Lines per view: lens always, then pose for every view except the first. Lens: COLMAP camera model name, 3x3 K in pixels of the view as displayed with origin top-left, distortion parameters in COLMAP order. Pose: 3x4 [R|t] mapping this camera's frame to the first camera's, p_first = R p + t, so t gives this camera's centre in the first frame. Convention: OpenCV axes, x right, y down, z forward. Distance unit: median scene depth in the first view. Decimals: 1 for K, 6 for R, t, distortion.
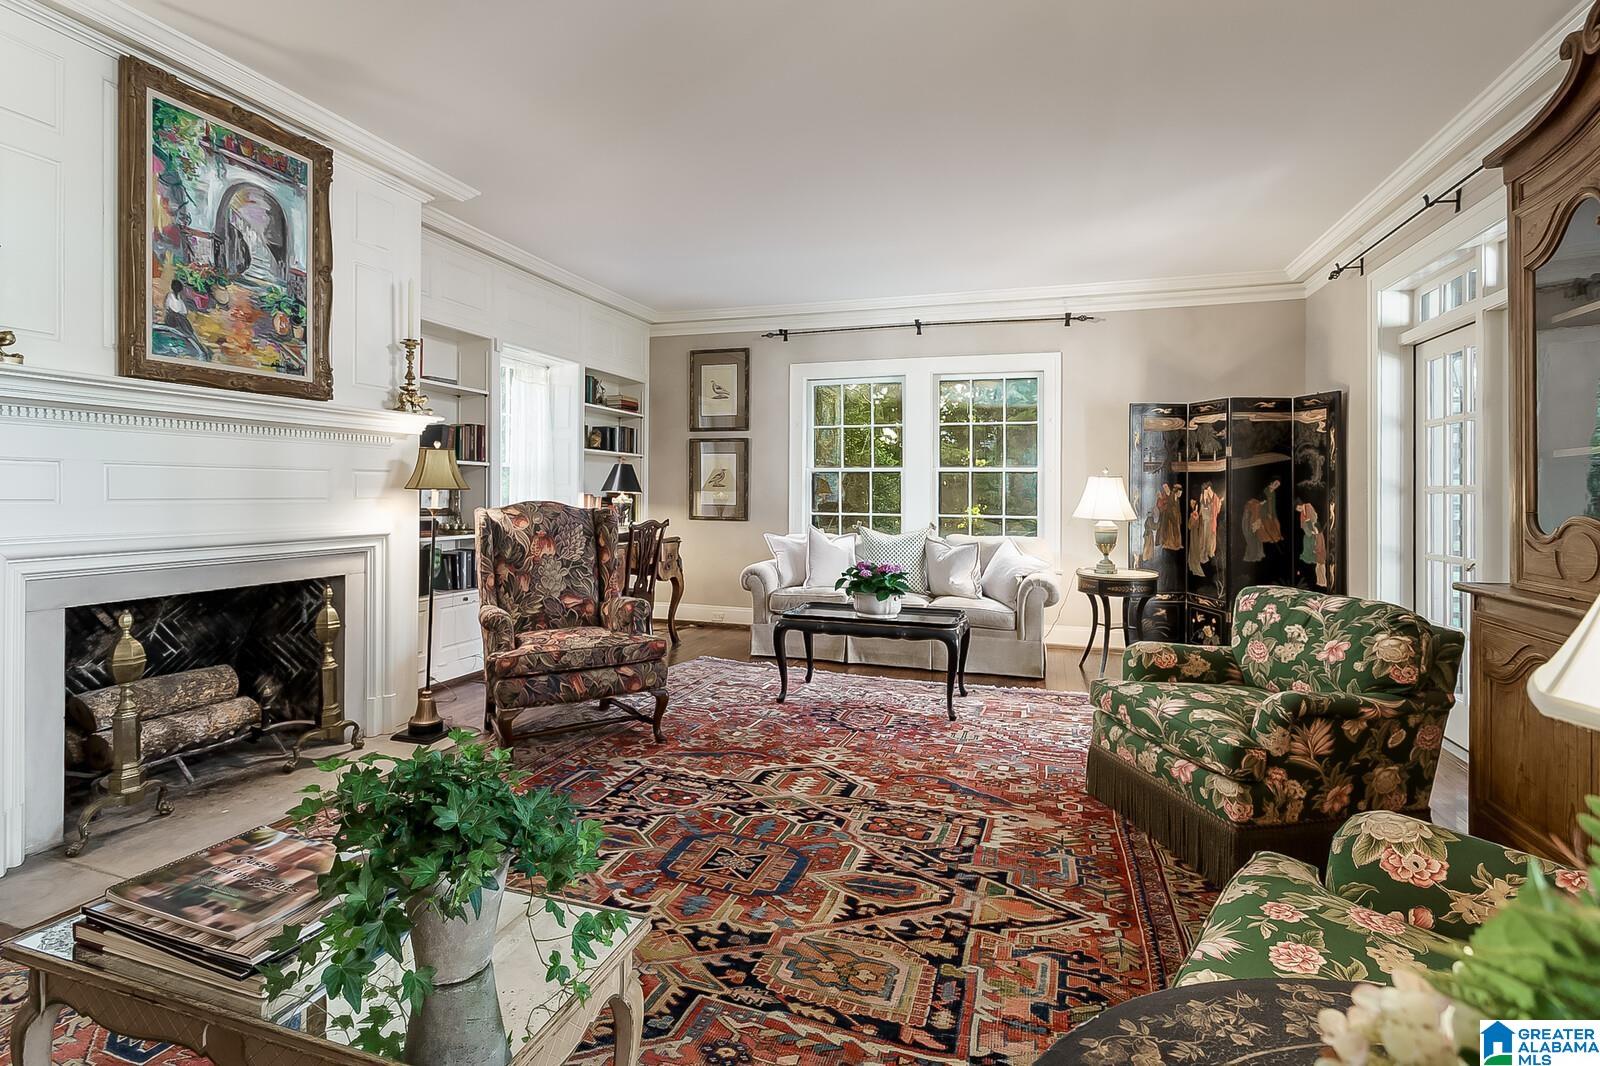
lens RADIAL K [[758.9, 0, 805.5], [0, 758.9, 494.9], [0, 0, 1]] dist [-0.006581, 0.002144]
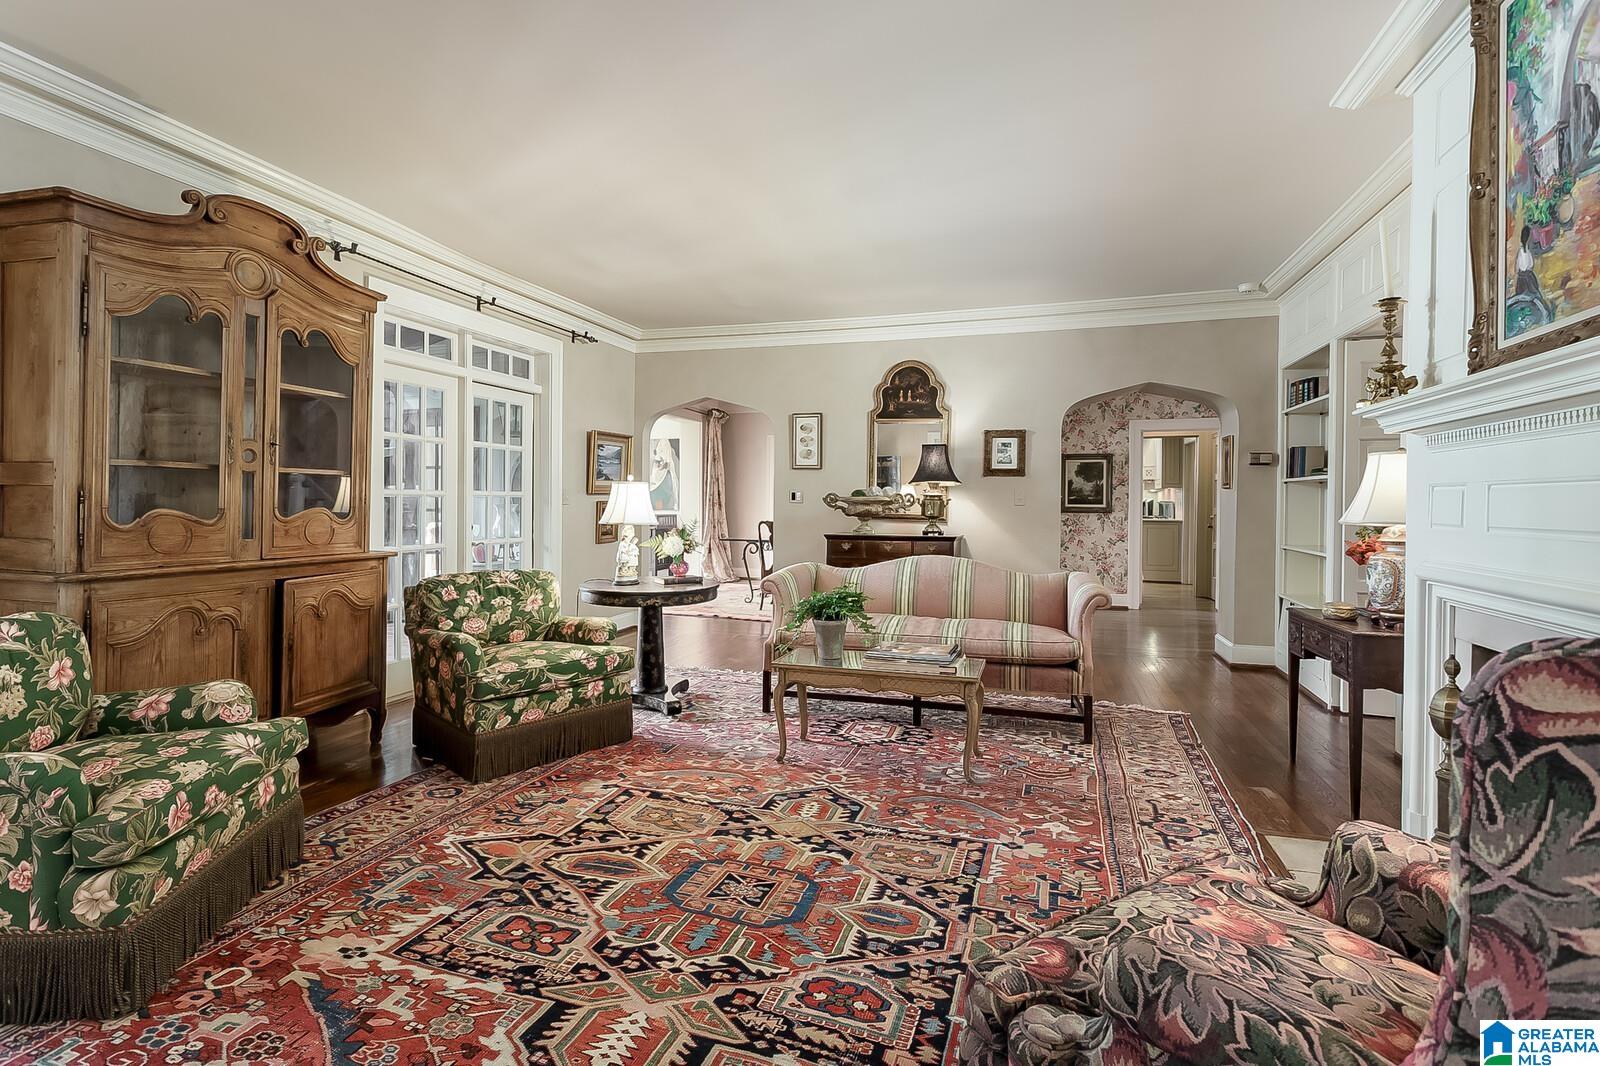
lens RADIAL K [[758.9, 0, 796.0], [0, 758.9, 501.2], [0, 0, 1]] dist [-0.006581, 0.002144]
pose [[-0.999785, -0.018377, 0.009623, -0.161419], [-0.018343, 0.999825, 0.003622, -0.011484], [-0.009688, 0.003444, -0.999947, 1.941592]]
